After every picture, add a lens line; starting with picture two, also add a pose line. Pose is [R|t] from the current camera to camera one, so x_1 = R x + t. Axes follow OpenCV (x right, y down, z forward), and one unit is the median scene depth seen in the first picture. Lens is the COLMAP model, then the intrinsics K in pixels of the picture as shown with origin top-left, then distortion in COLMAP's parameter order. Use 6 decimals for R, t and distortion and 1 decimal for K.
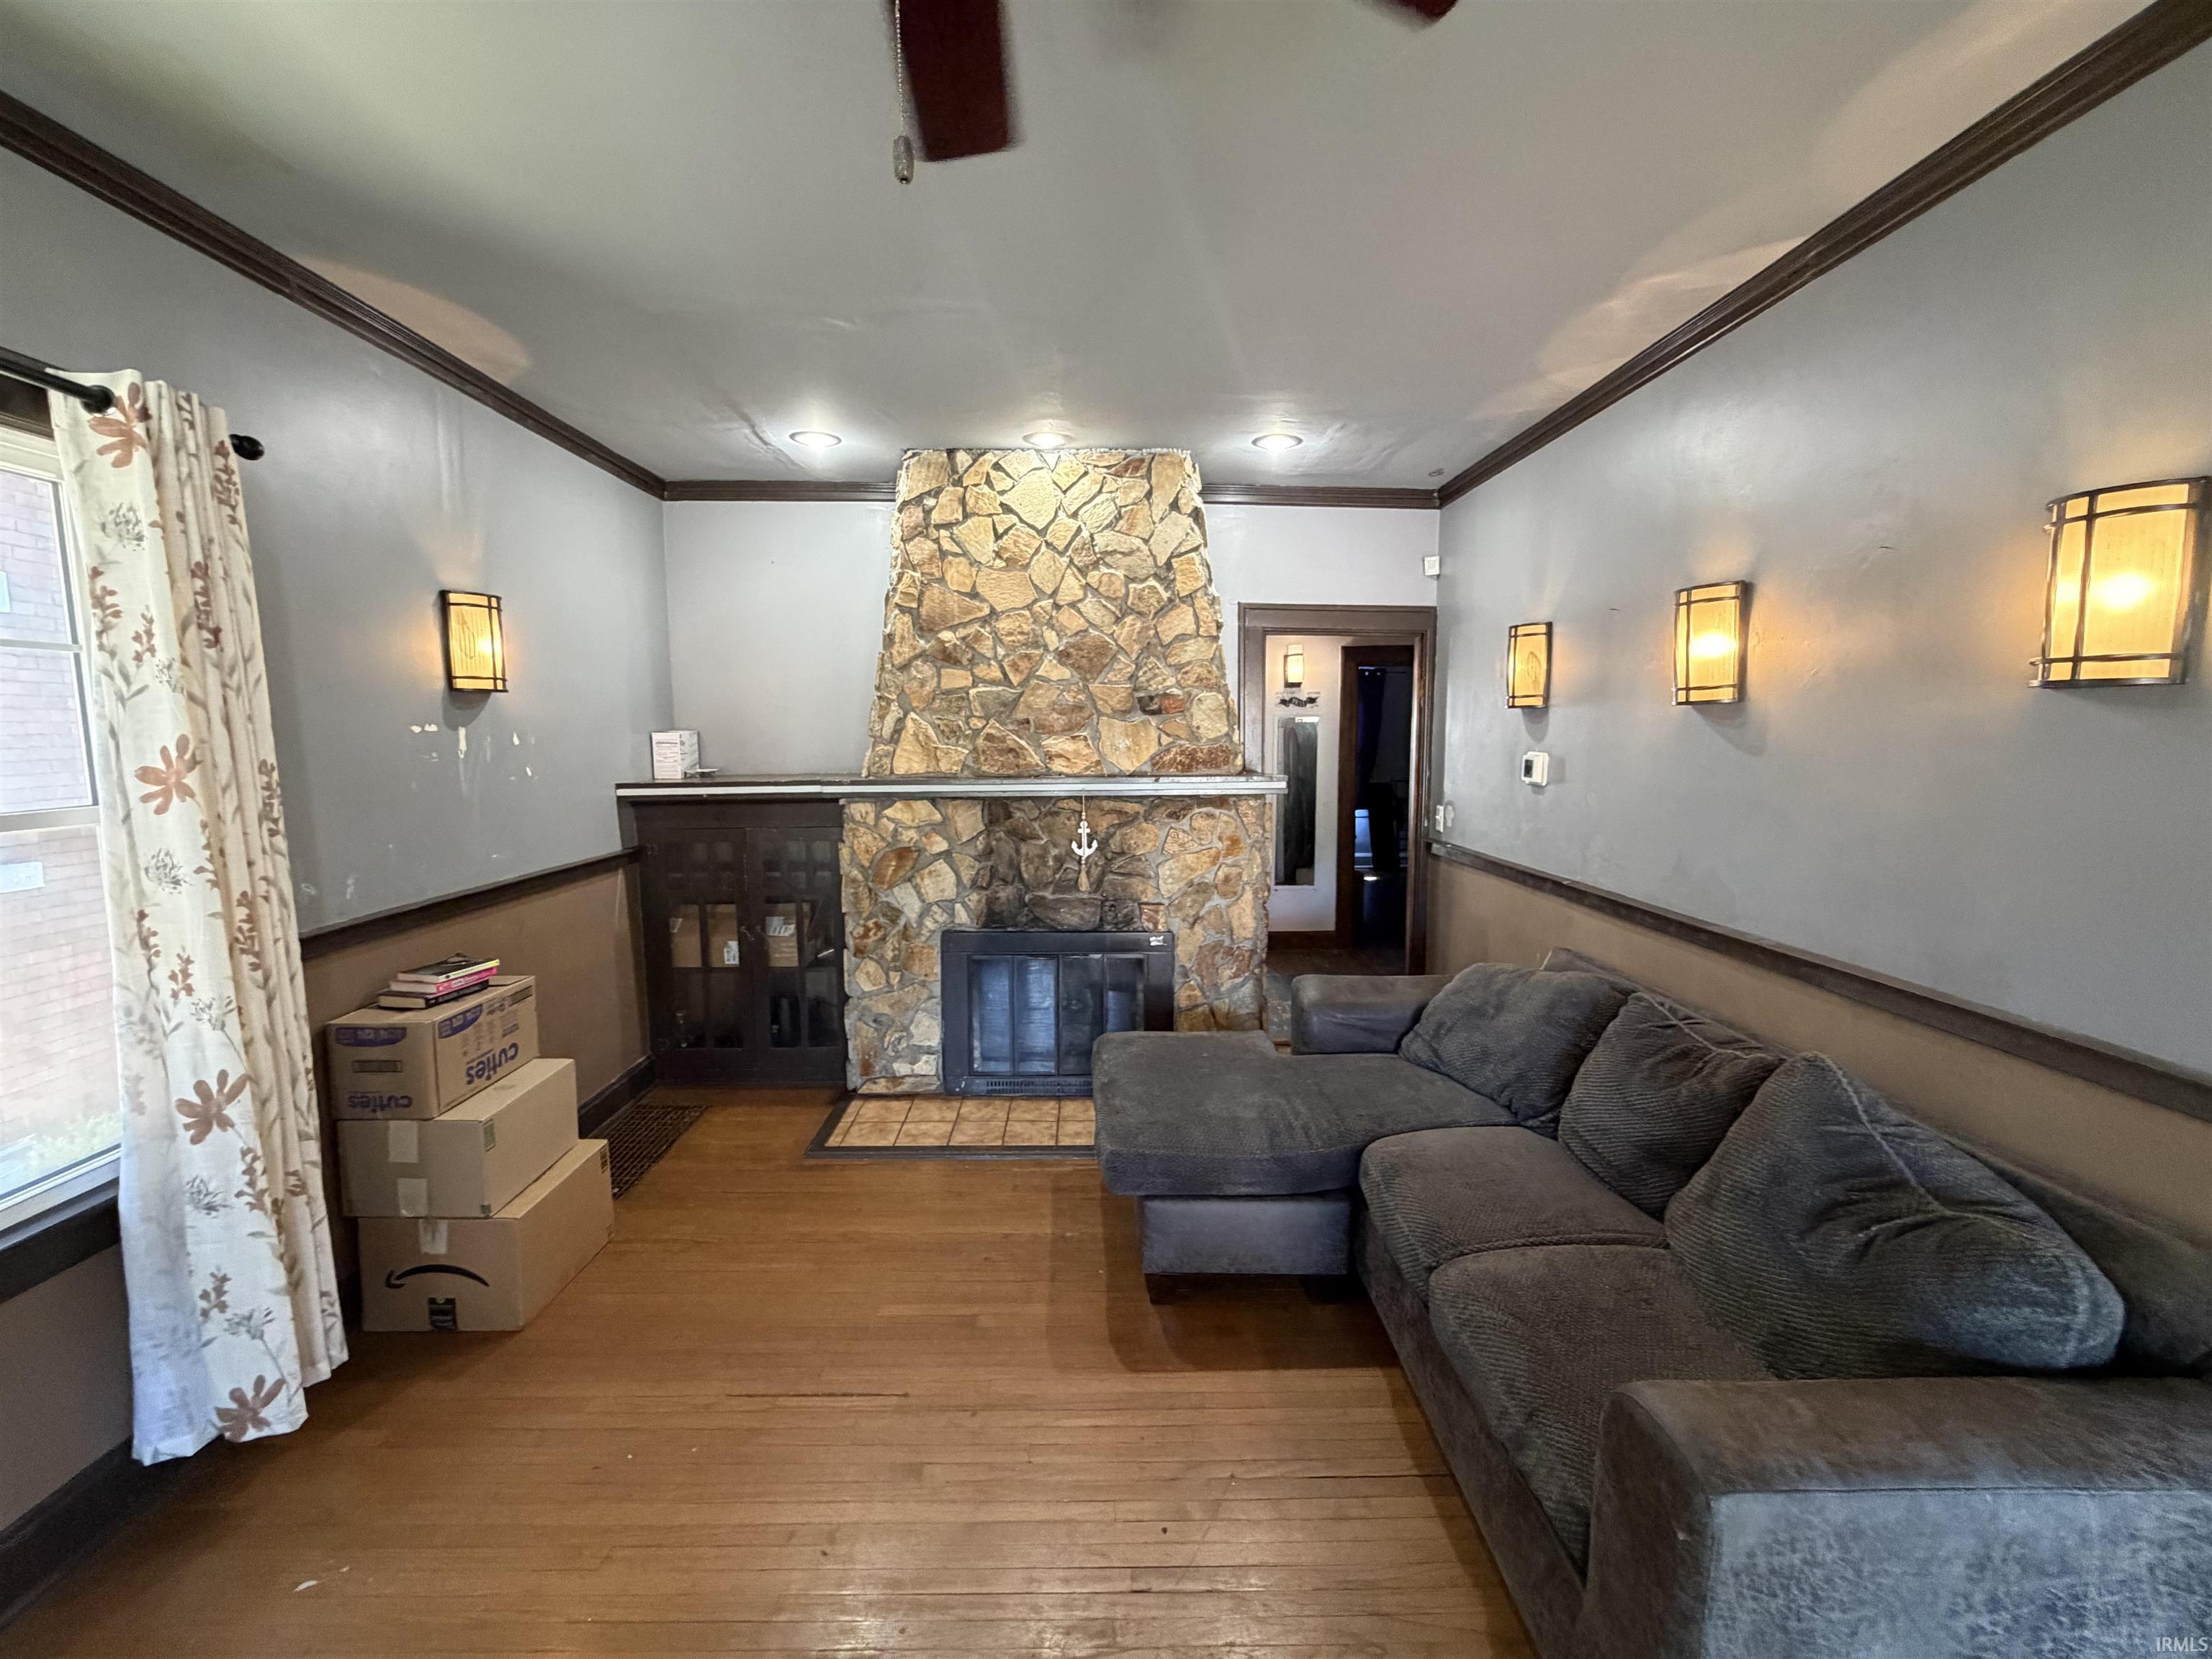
lens RADIAL K [[912.8, 0, 1100.2], [0, 912.8, 828.9], [0, 0, 1]] dist [0.001536, 0.000141]
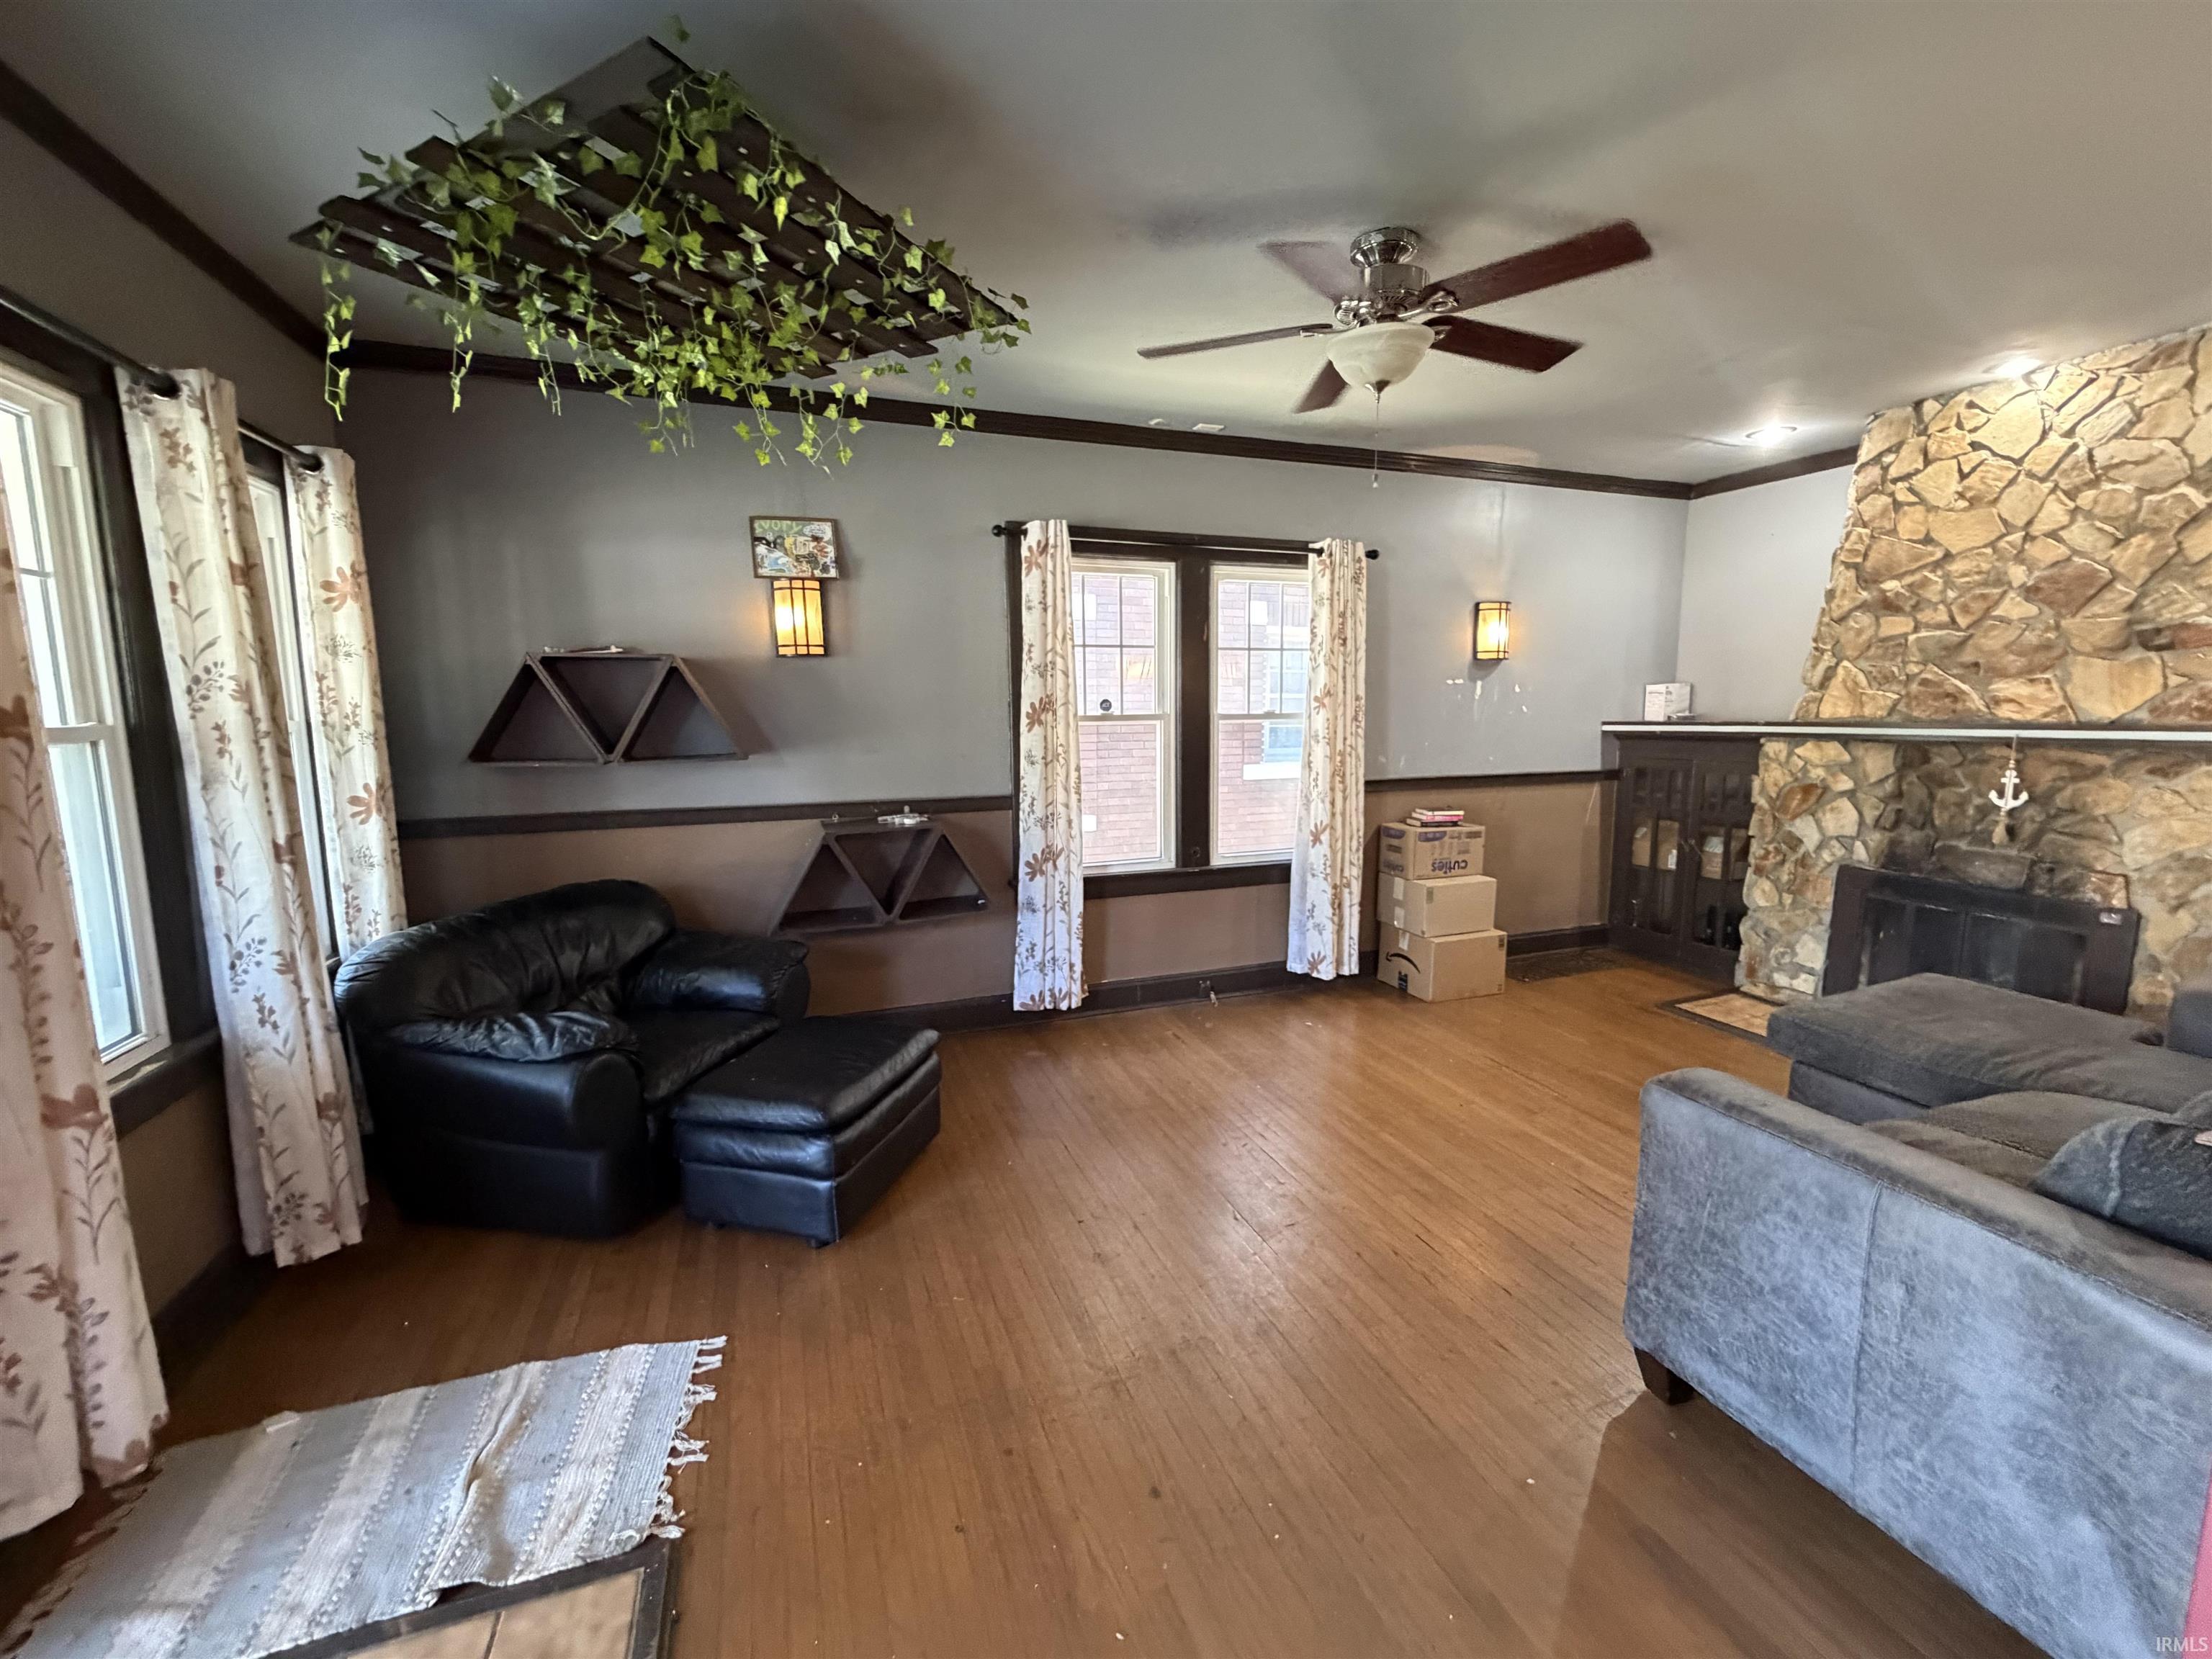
lens RADIAL K [[912.8, 0, 1107.1], [0, 912.8, 830.0], [0, 0, 1]] dist [0.001536, 0.000141]
pose [[0.332122, 0.129205, -0.934345, 0.551780], [-0.097343, 0.989980, 0.102297, 0.046241], [0.938200, 0.056977, 0.341371, -0.181412]]
